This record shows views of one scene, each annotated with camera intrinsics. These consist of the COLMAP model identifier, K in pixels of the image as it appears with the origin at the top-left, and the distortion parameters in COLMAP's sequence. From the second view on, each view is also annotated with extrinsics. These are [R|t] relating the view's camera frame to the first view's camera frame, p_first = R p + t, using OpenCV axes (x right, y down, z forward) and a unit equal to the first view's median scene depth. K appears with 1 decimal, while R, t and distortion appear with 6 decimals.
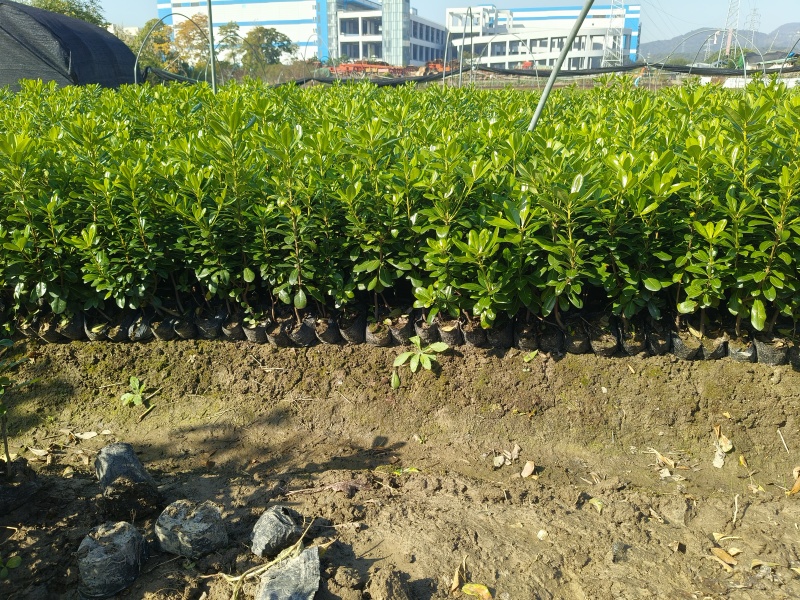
lens RADIAL K [[616.0, 0, 410.2], [0, 616.0, 297.5], [0, 0, 1]] dist [-0.048515, -0.004474]
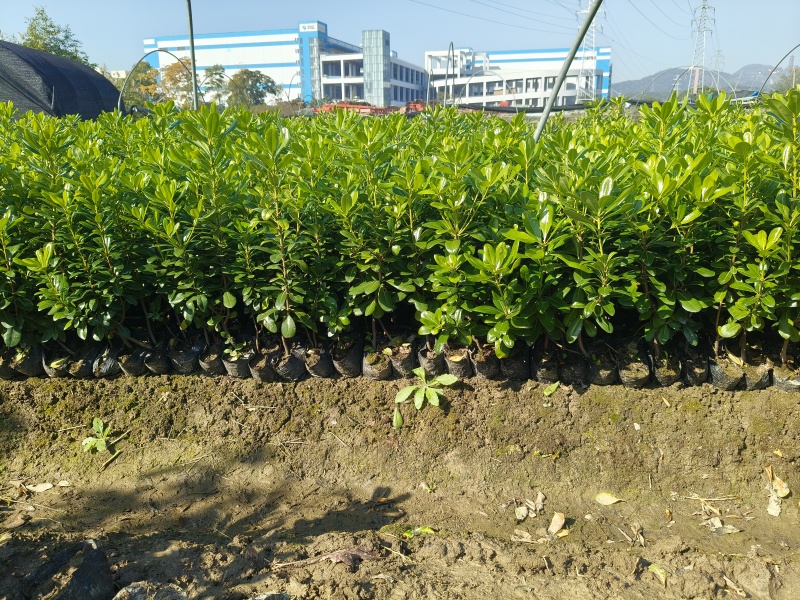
lens RADIAL K [[604.6, 0, 400.0], [0, 604.6, 300.0], [0, 0, 1]] dist [-0.035690, -0.001669]
pose [[0.999869, -0.011154, 0.011715, -0.029503], [0.011738, 0.998628, -0.051029, 0.010469], [-0.011130, 0.051160, 0.998628, 0.139543]]
